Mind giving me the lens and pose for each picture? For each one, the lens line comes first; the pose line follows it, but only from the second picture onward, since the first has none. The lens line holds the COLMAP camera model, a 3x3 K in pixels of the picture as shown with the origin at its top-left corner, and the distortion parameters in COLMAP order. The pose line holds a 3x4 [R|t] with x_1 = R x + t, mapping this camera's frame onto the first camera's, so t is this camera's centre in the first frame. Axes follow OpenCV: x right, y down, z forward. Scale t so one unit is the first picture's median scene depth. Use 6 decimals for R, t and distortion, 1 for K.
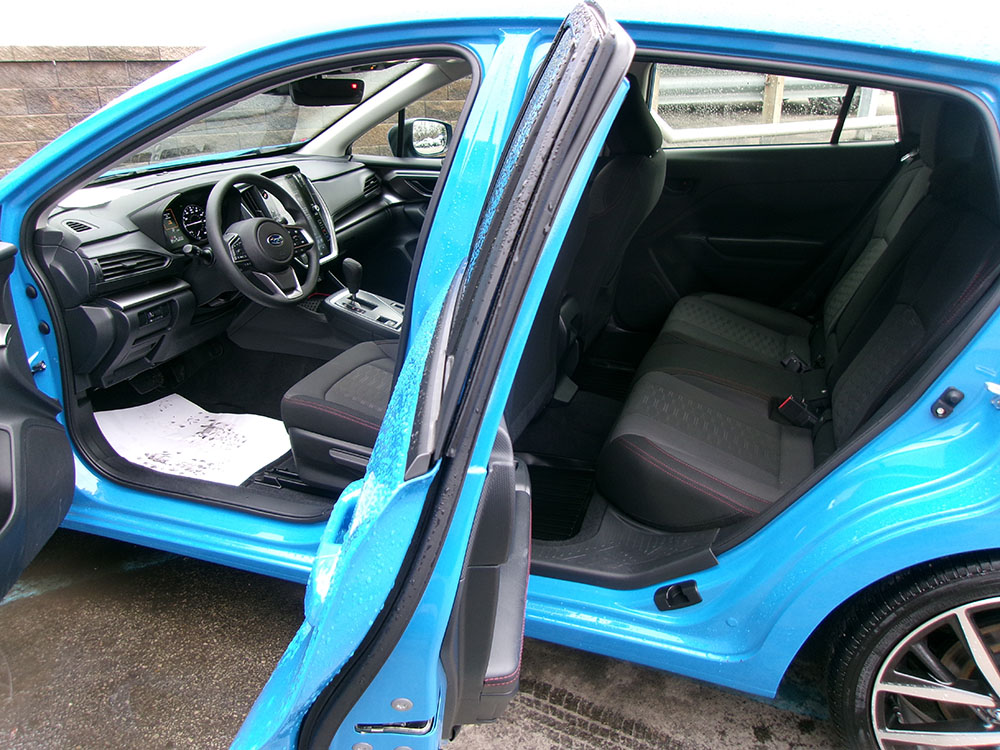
lens RADIAL K [[774.3, 0, 498.2], [0, 774.3, 376.0], [0, 0, 1]] dist [-0.028699, 0.054564]
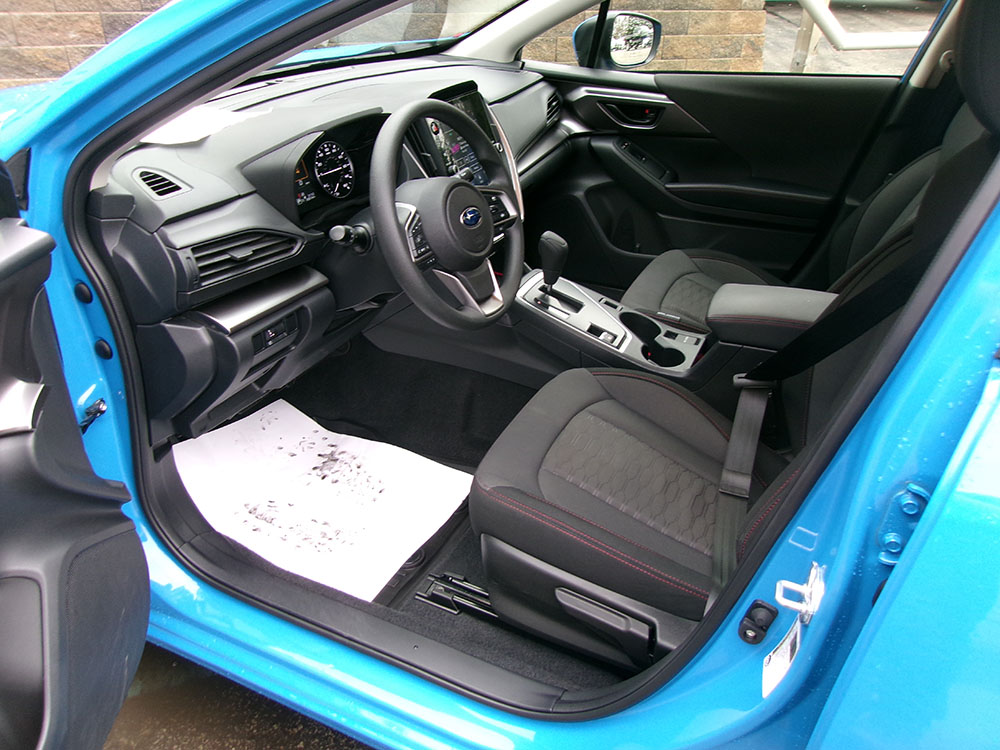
lens RADIAL K [[774.3, 0, 498.2], [0, 774.3, 376.0], [0, 0, 1]] dist [-0.028699, 0.054564]
pose [[0.994917, 0.079836, -0.061377, -0.222429], [-0.071329, 0.988930, 0.130114, -0.135088], [0.071085, -0.125075, 0.989597, 0.387661]]
